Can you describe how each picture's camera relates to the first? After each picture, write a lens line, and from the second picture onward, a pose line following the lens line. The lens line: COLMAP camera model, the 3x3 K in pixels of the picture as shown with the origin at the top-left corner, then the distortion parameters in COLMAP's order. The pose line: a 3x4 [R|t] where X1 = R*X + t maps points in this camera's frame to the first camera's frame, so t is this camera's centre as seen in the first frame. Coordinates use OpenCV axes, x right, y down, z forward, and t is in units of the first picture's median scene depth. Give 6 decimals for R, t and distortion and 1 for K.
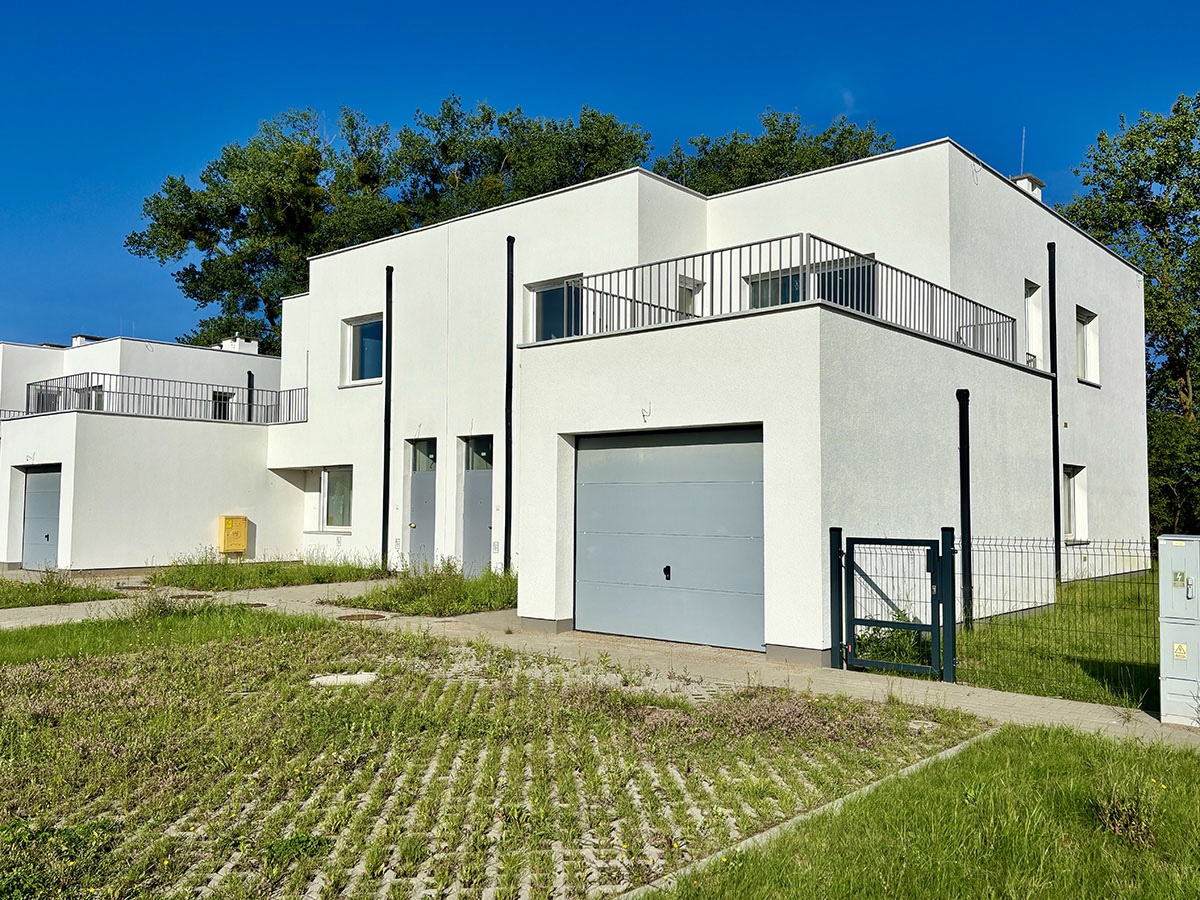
lens RADIAL K [[995.1, 0, 600.0], [0, 995.1, 450.0], [0, 0, 1]] dist [0.054527, -0.002303]
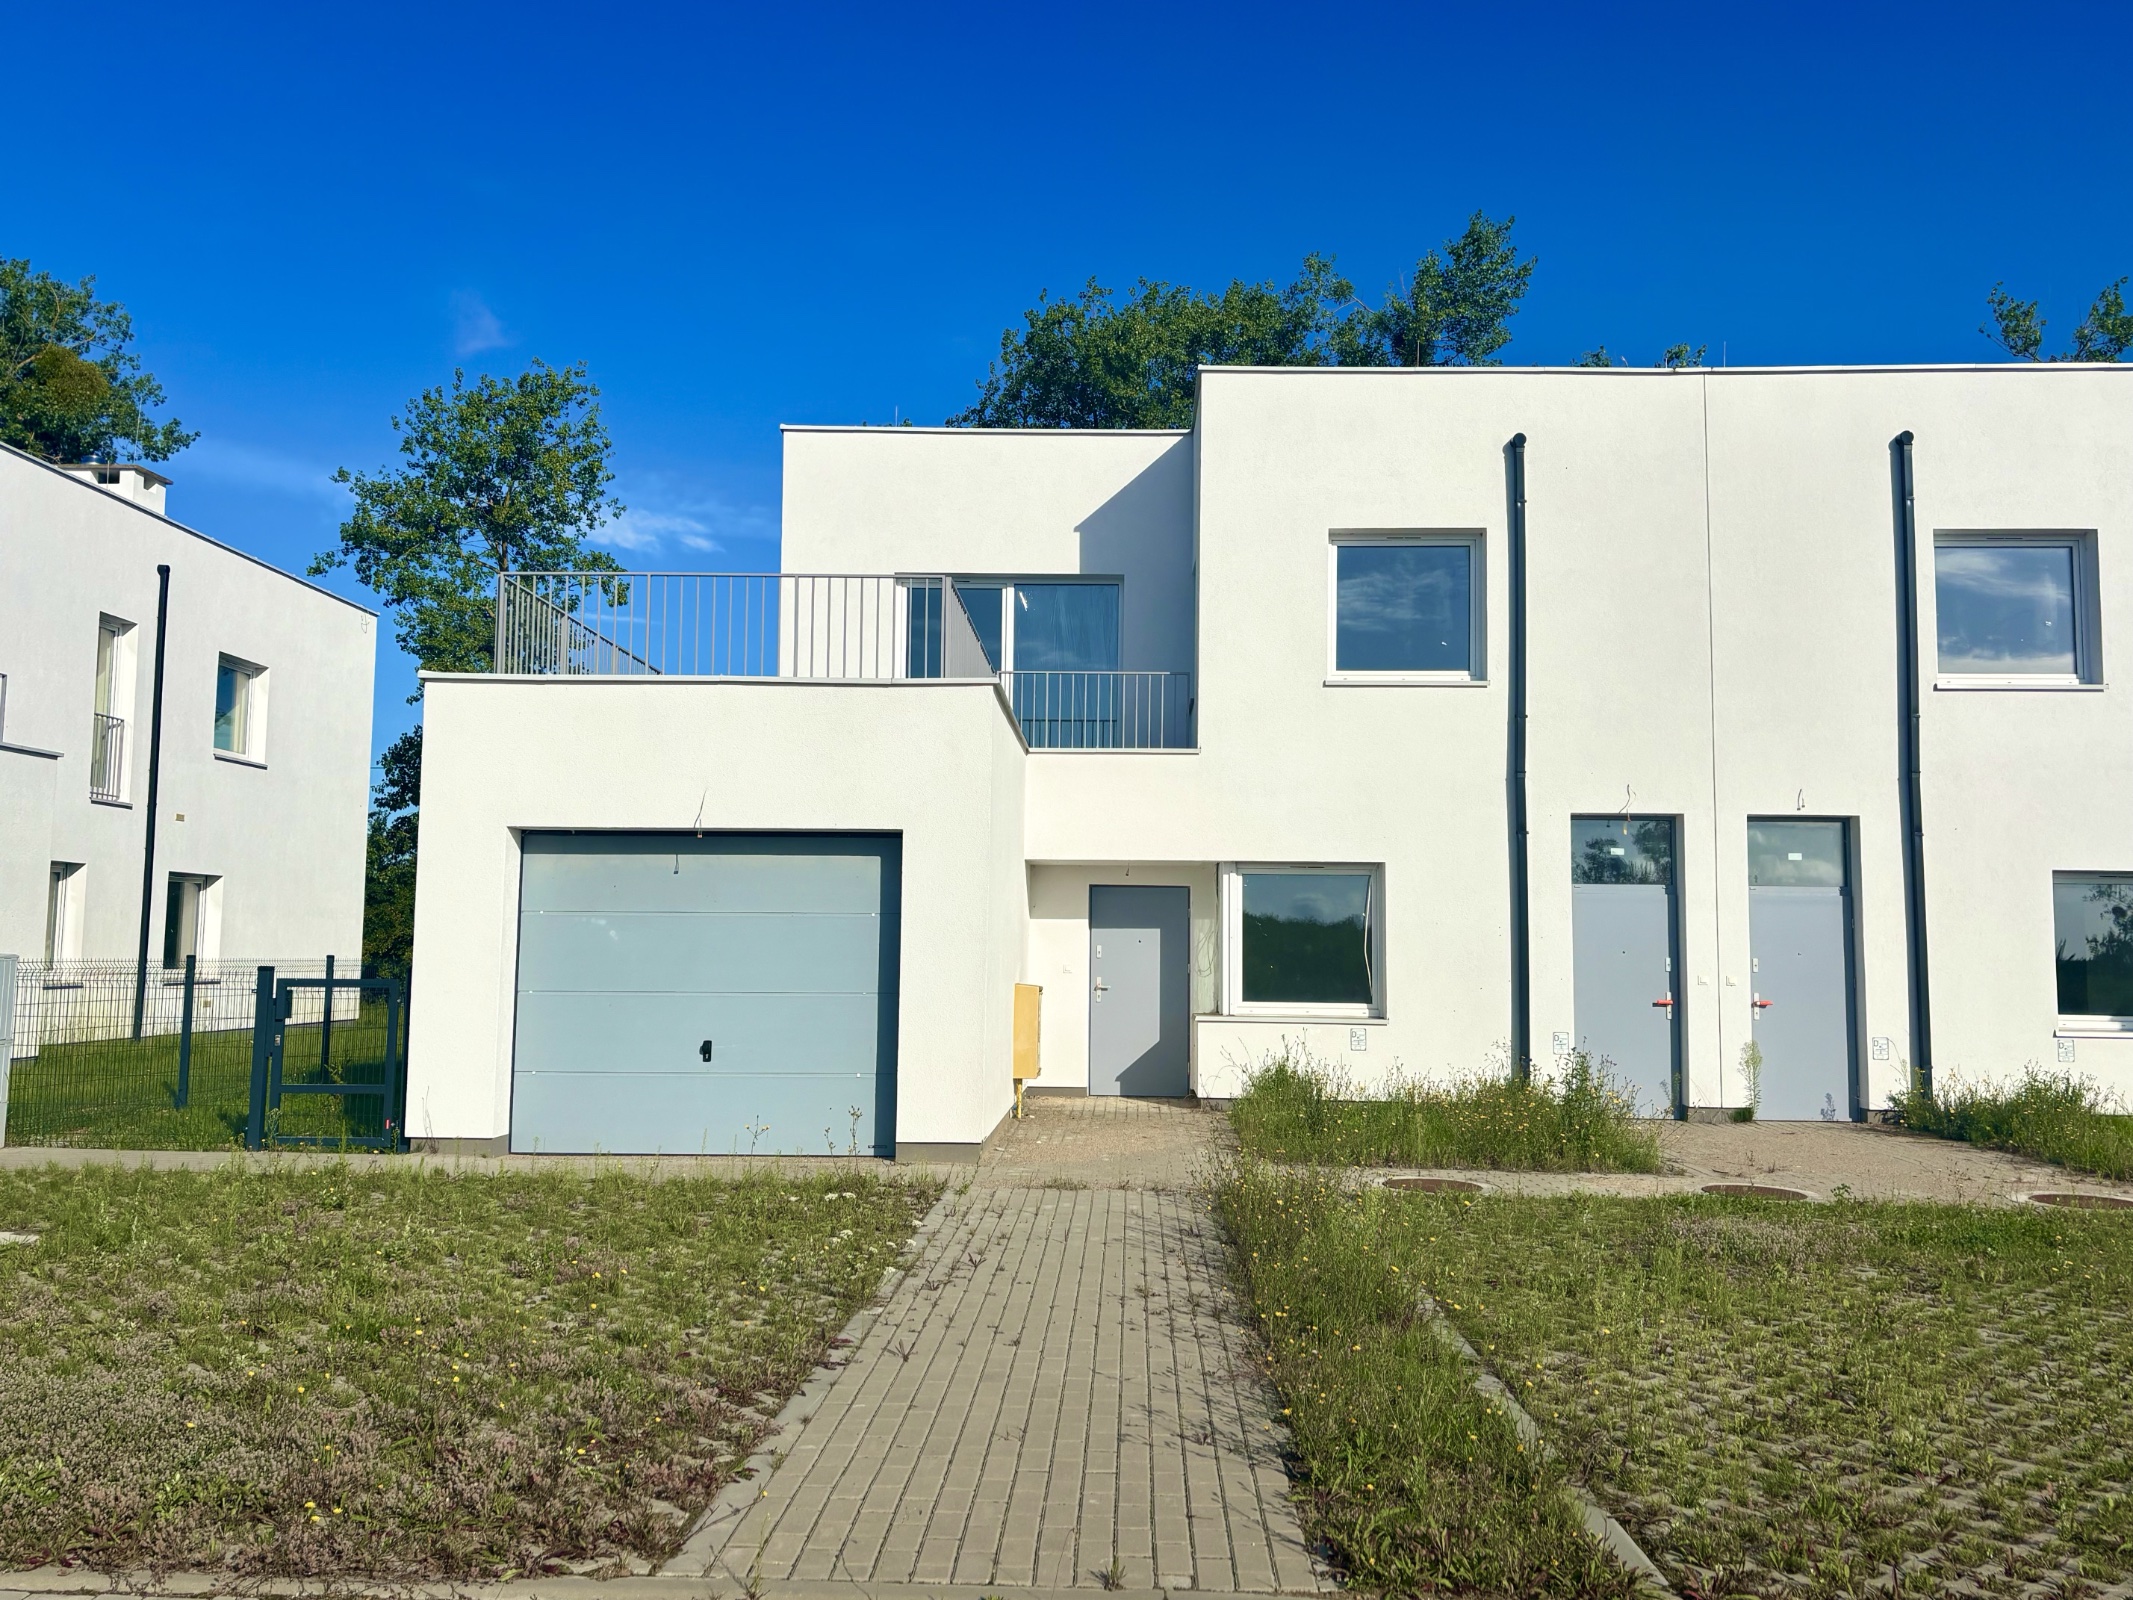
lens RADIAL K [[1768.8, 0, 1066.5], [0, 1768.8, 800.0], [0, 0, 1]] dist [0.054527, -0.002303]
pose [[0.766266, 0.060091, 0.639708, -0.919791], [-0.044488, 0.998190, -0.040476, 0.026981], [-0.640982, 0.002556, 0.767552, 0.531192]]
